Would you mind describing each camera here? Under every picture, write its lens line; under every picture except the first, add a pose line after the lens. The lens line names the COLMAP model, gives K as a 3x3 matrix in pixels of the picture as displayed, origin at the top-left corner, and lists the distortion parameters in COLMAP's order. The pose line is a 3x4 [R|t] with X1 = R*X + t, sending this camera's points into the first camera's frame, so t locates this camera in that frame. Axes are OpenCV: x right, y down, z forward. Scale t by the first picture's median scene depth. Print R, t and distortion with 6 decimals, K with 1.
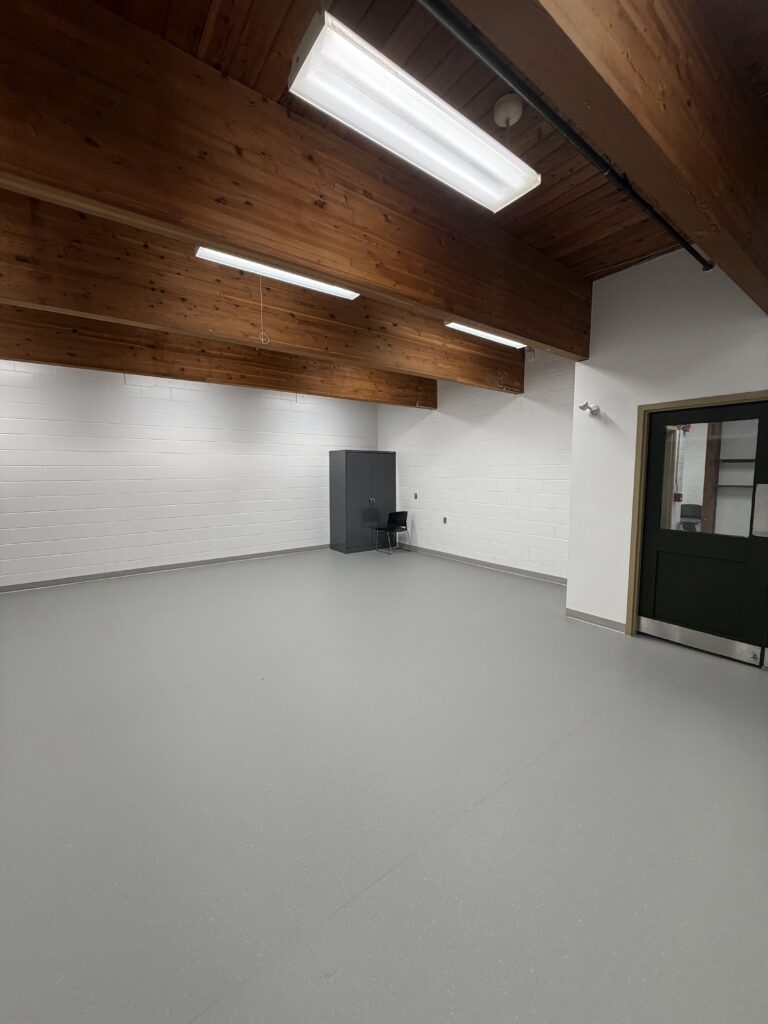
lens RADIAL K [[407.3, 0, 387.7], [0, 407.3, 515.2], [0, 0, 1]] dist [0.002619, -0.000694]
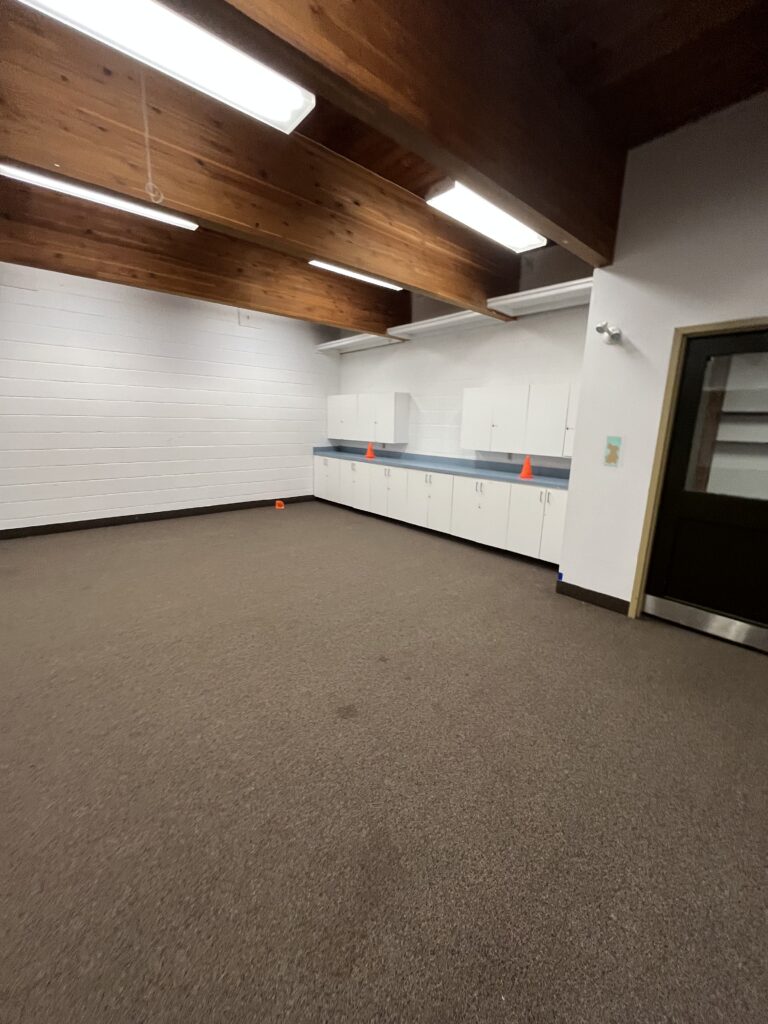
lens RADIAL K [[415.0, 0, 386.6], [0, 415.0, 509.4], [0, 0, 1]] dist [-0.003996, 0.000768]
pose [[0.997341, 0.012422, 0.071805, 0.023875], [-0.019480, 0.994951, 0.098453, 0.001868], [-0.070220, -0.099590, 0.992548, 0.199746]]
